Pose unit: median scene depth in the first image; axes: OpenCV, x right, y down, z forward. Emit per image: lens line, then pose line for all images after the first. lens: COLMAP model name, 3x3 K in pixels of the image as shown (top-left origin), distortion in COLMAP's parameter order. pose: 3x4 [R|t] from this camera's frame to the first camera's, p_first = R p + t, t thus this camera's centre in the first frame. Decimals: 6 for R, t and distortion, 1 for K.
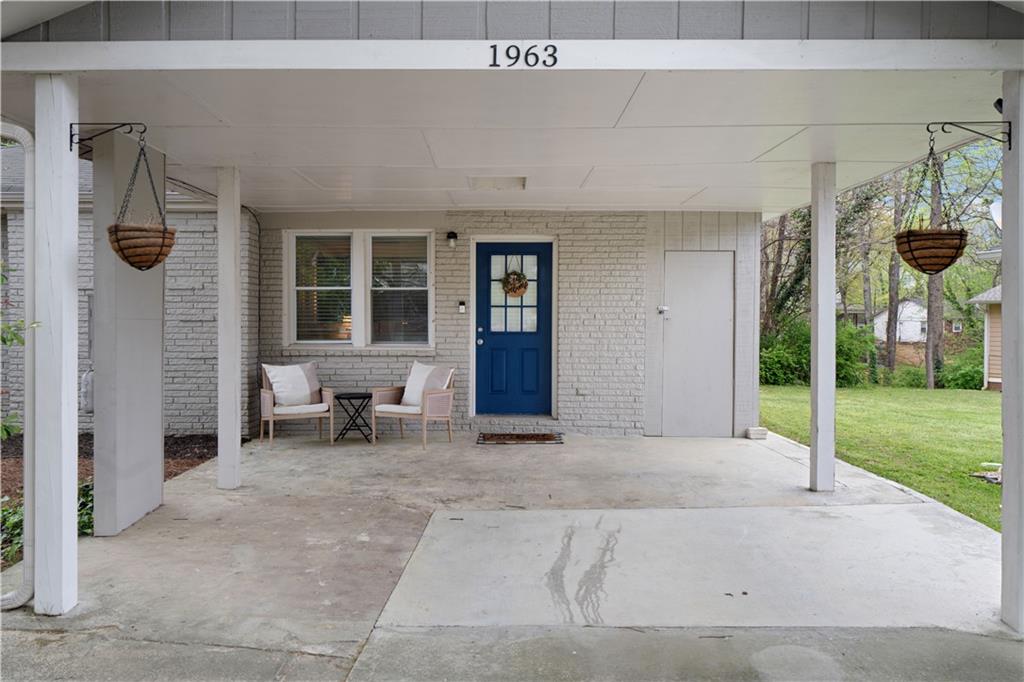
lens RADIAL K [[821.5, 0, 510.8], [0, 821.5, 338.2], [0, 0, 1]] dist [0.002393, 0.000766]
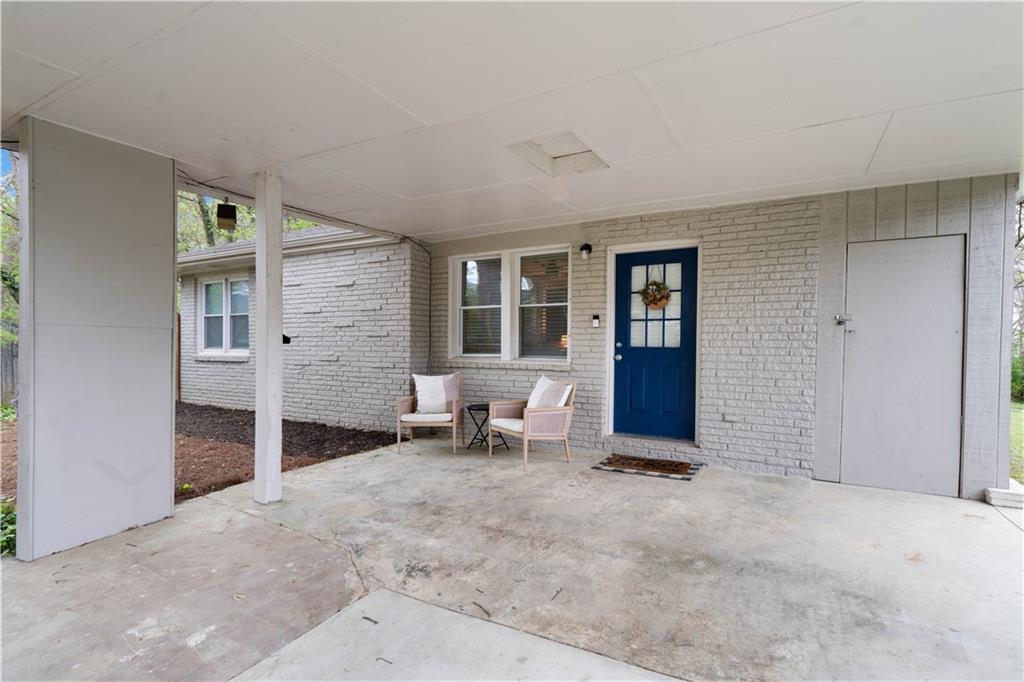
lens RADIAL K [[500.7, 0, 519.1], [0, 500.7, 353.9], [0, 0, 1]] dist [0.001561, -0.000132]
pose [[0.875632, 0.011472, -0.482842, 0.145854], [-0.013151, 0.999914, -0.000093, 0.001916], [0.482799, 0.006432, 0.875708, 0.439641]]
